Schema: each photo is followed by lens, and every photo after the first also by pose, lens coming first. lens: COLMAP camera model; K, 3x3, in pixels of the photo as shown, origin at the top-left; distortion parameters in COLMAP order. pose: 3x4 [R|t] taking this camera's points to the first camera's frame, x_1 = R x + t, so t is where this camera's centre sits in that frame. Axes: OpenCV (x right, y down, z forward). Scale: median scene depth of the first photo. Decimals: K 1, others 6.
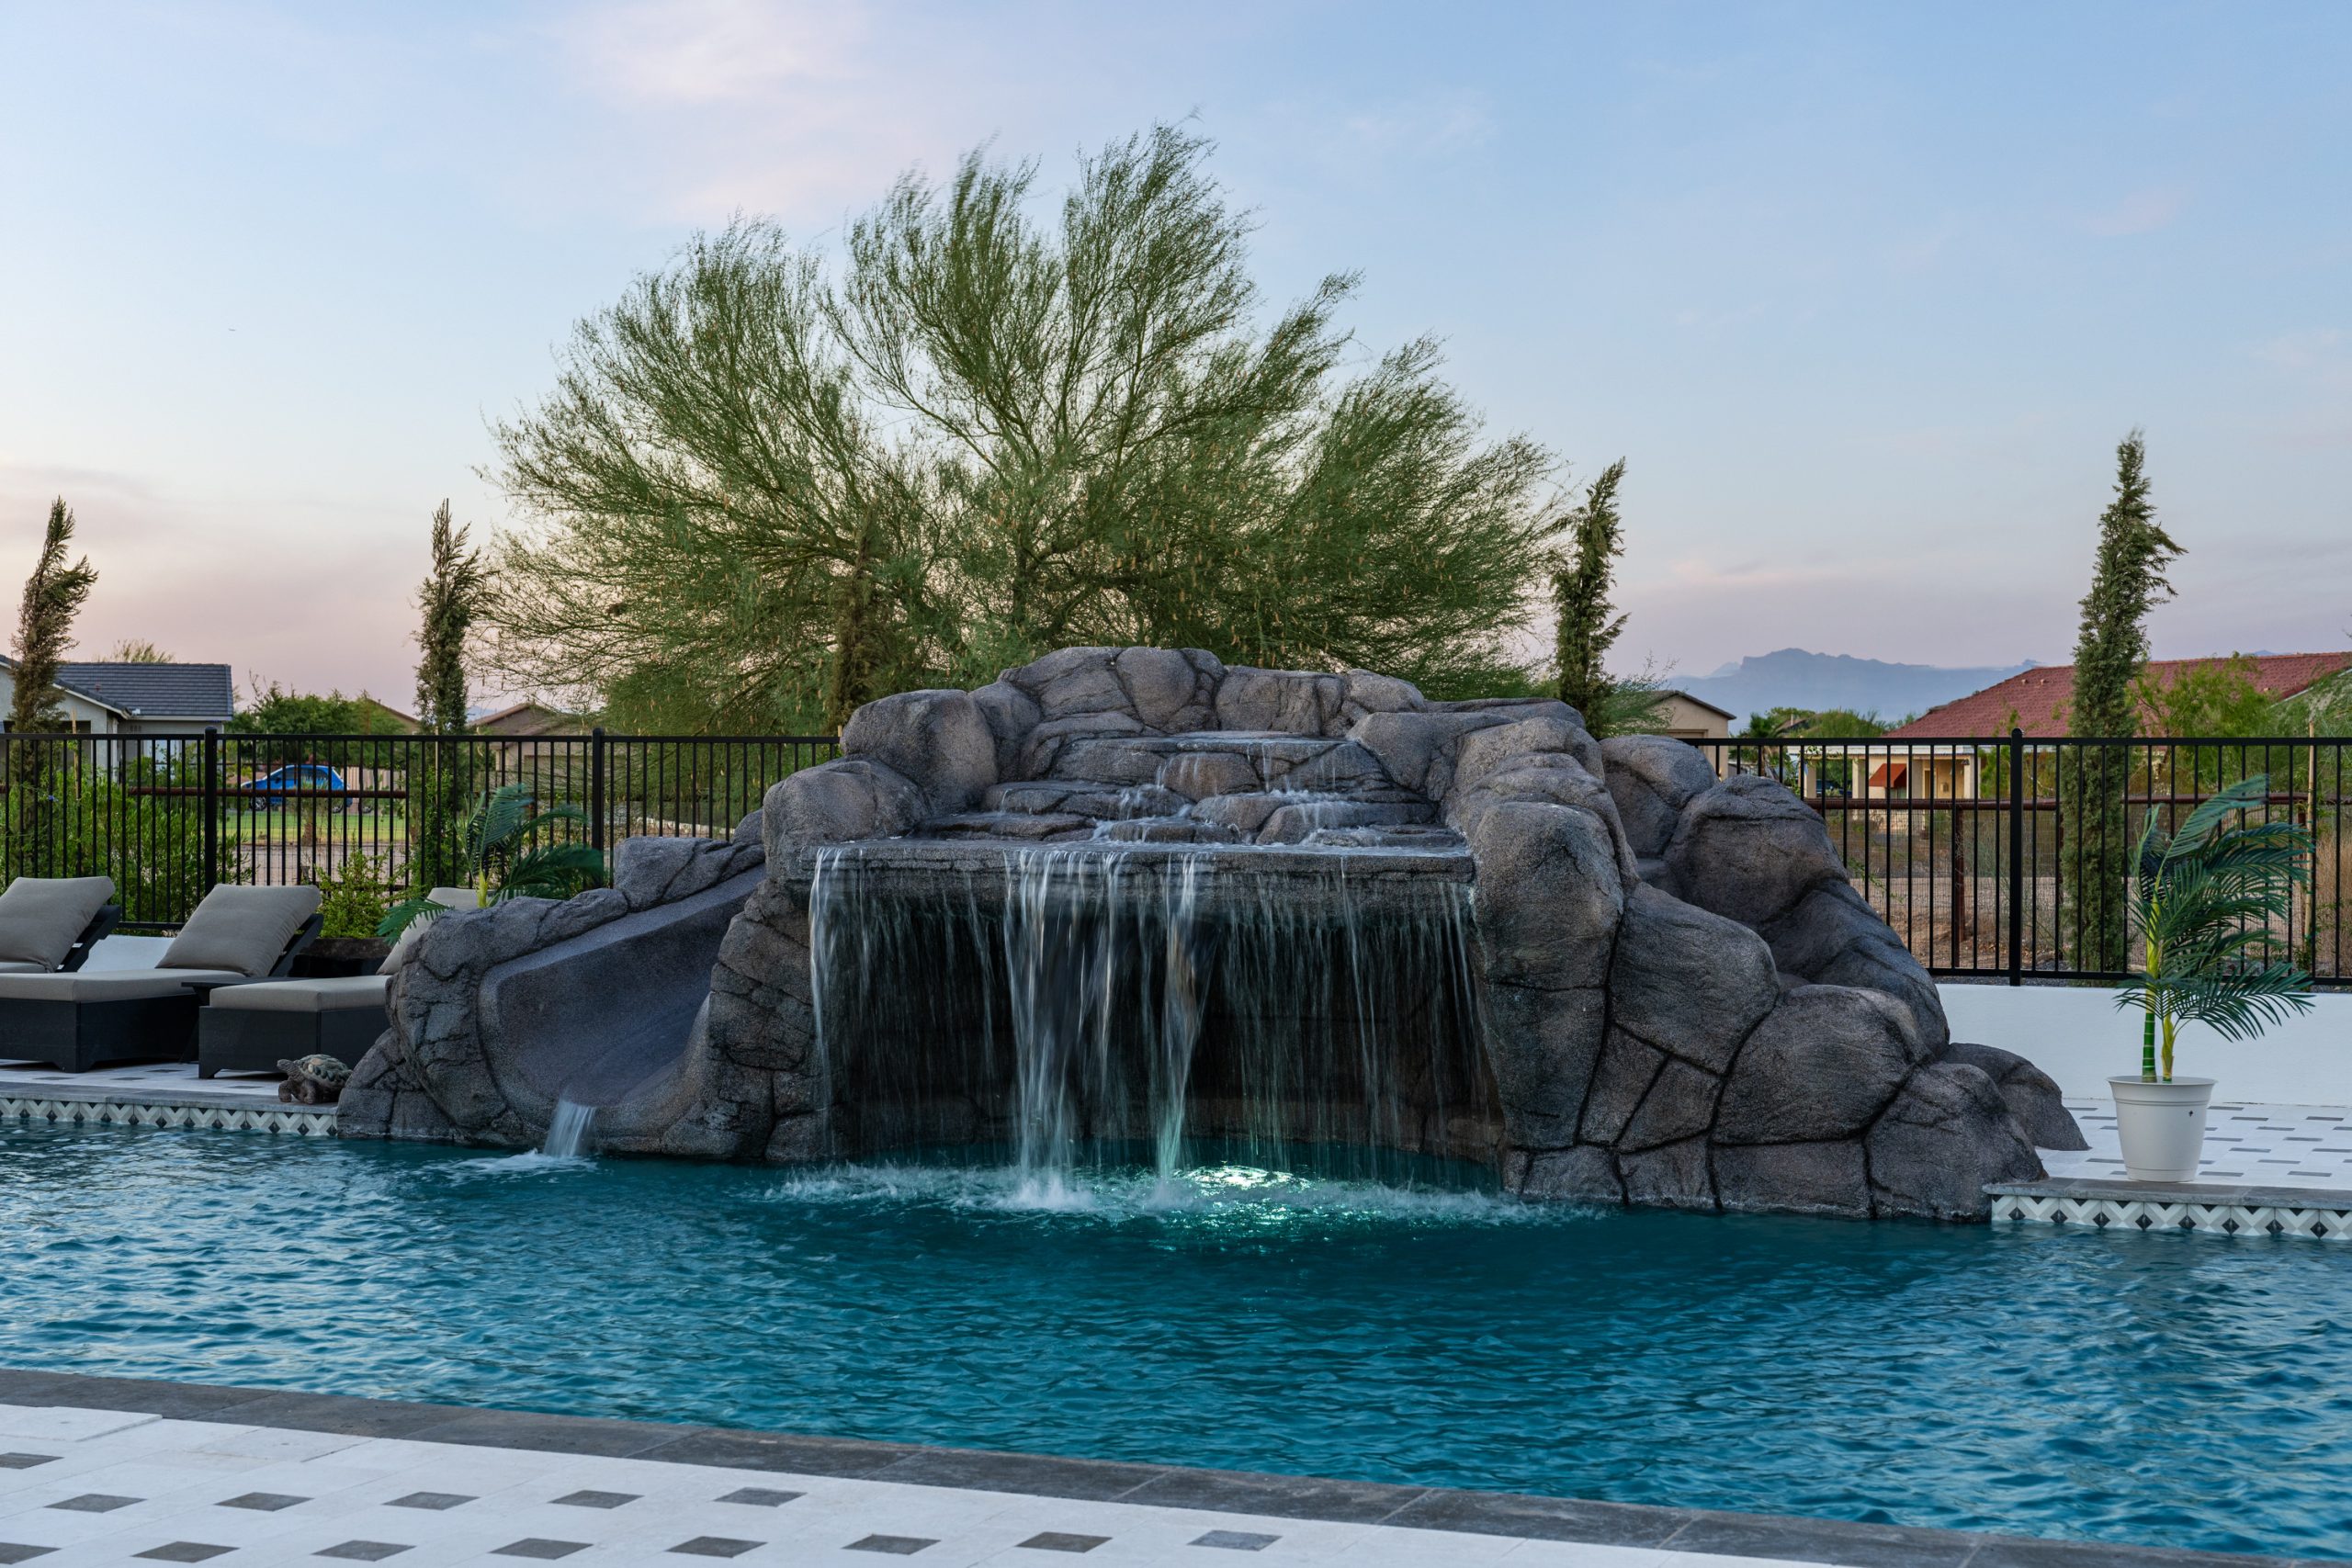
lens RADIAL K [[3738.4, 0, 1182.7], [0, 3738.4, 793.0], [0, 0, 1]] dist [0.002776, 0.000000]
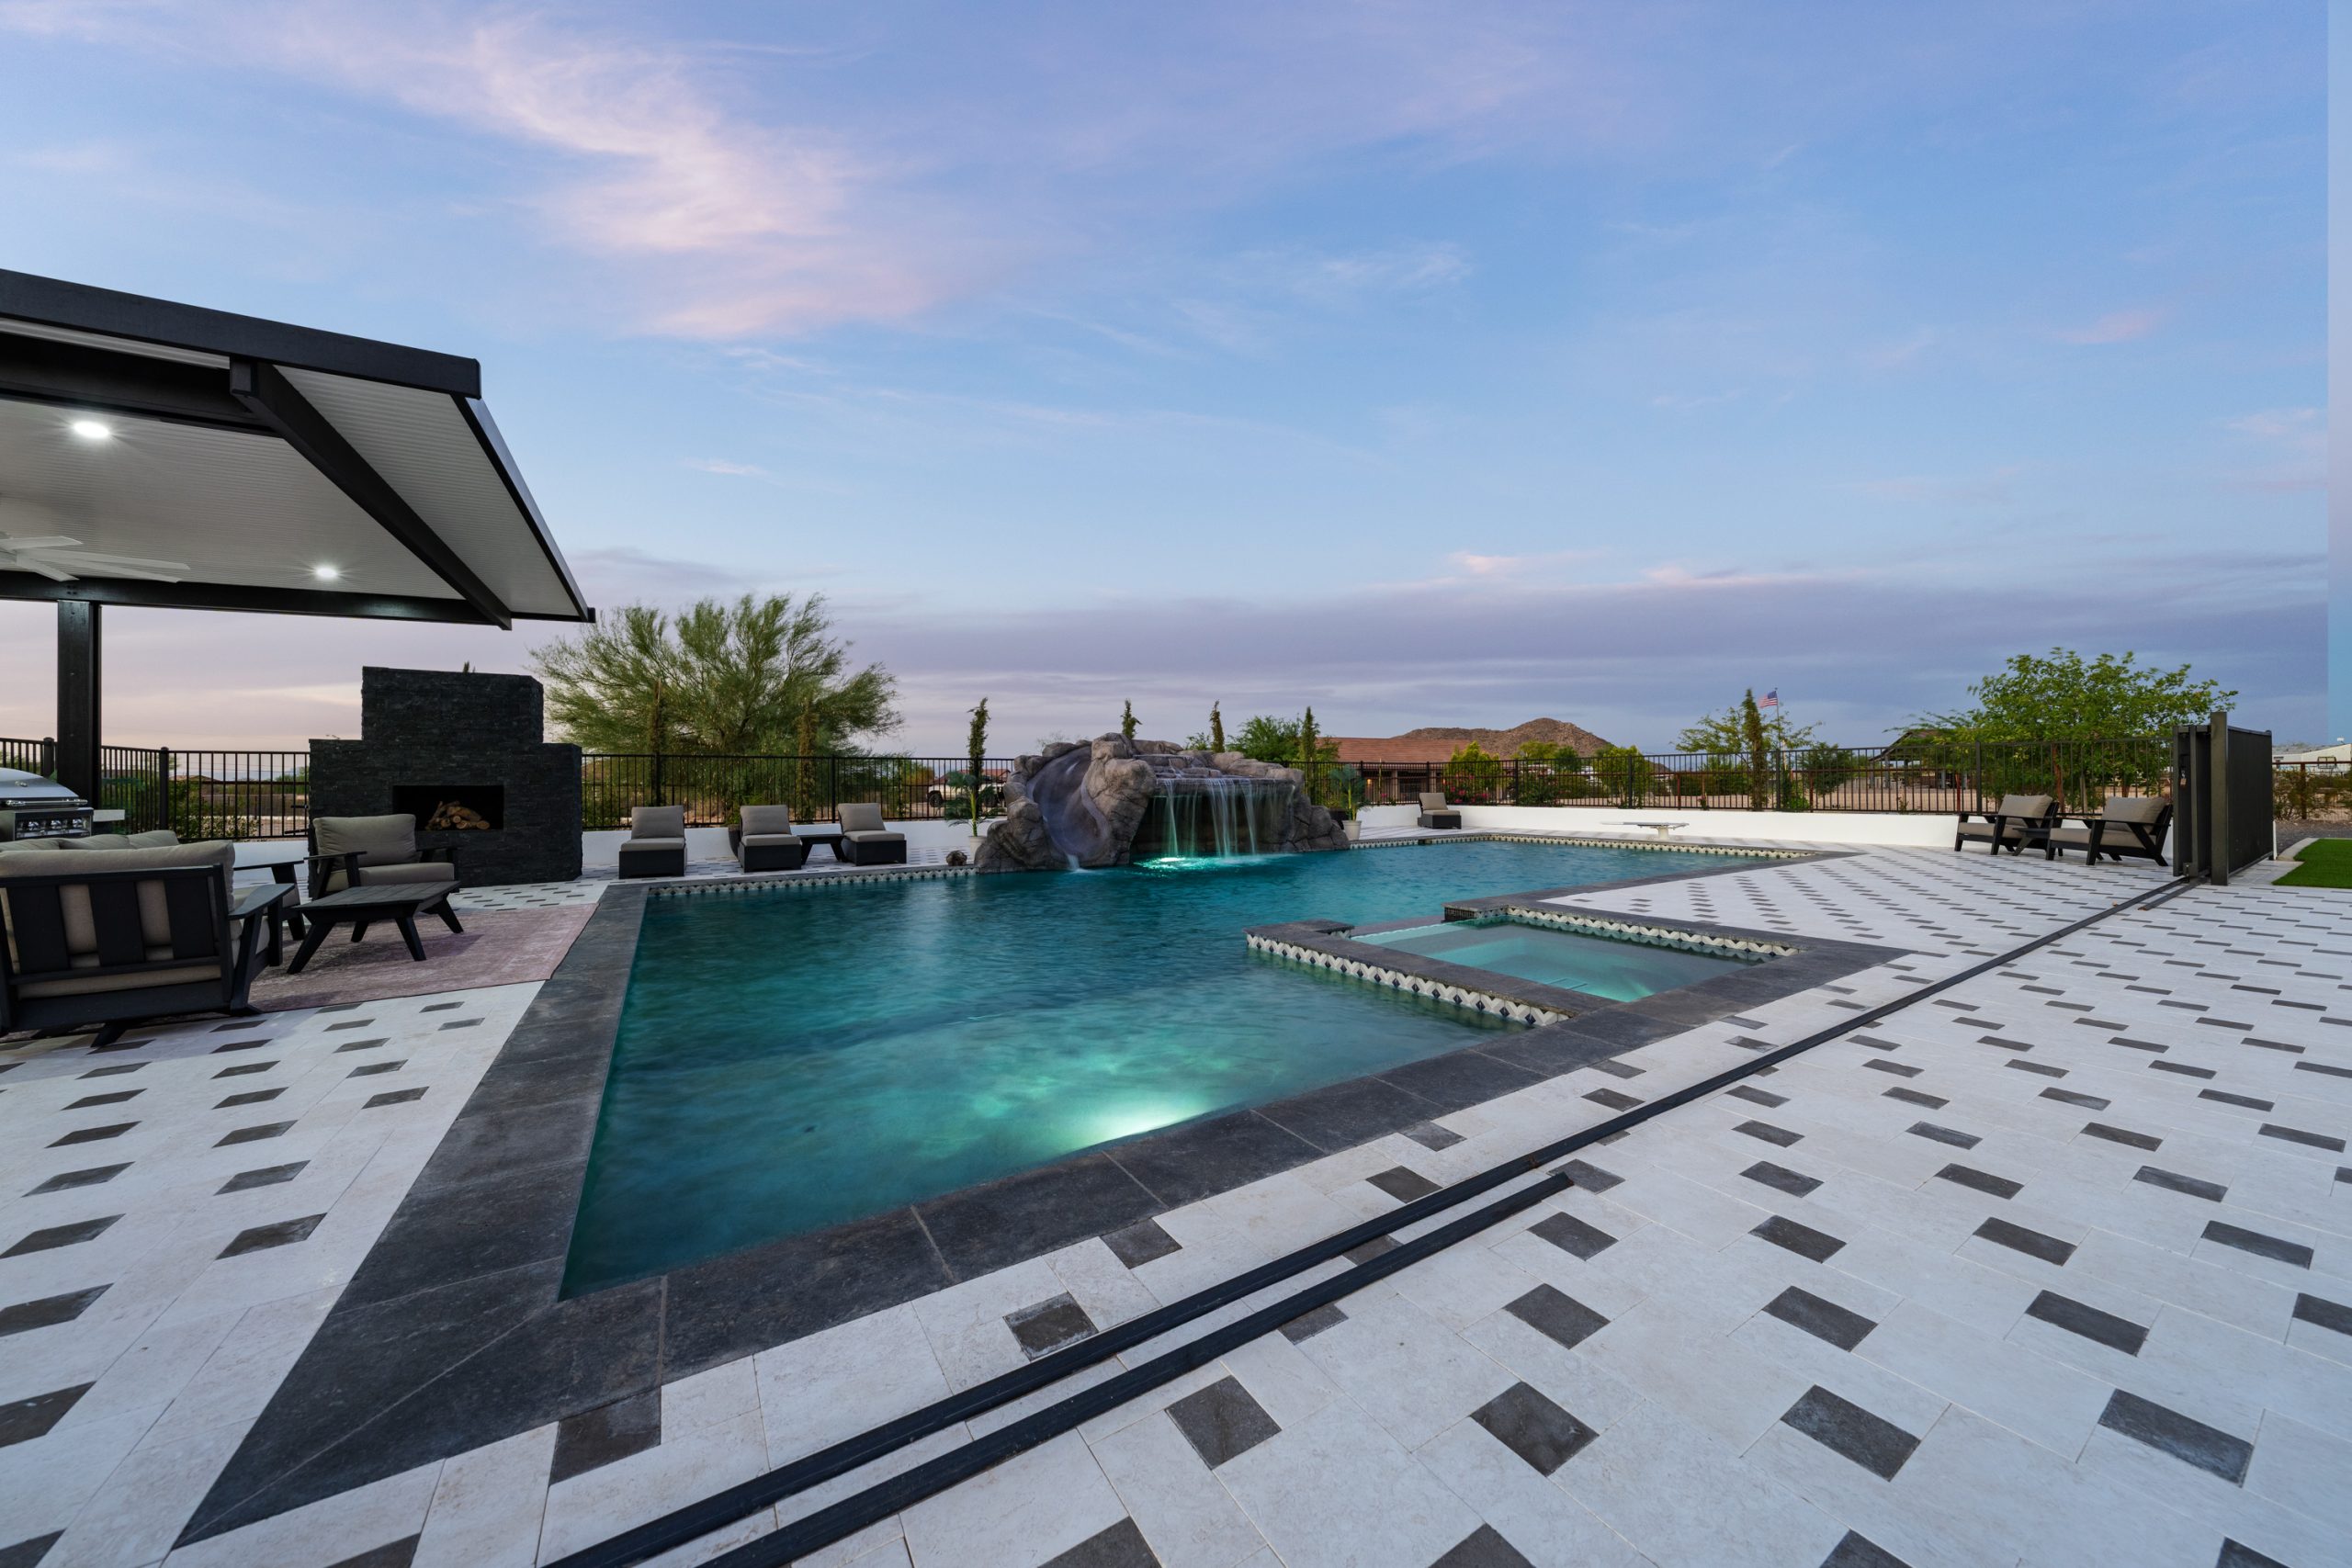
lens RADIAL K [[801.9, 0, 1183.3], [0, 801.9, 778.5], [0, 0, 1]] dist [-0.004326, 0.000051]
pose [[0.573358, -0.002692, 0.819301, -0.697413], [0.018322, 0.999787, -0.009538, 0.019458], [-0.819100, 0.020480, 0.573285, 0.464486]]
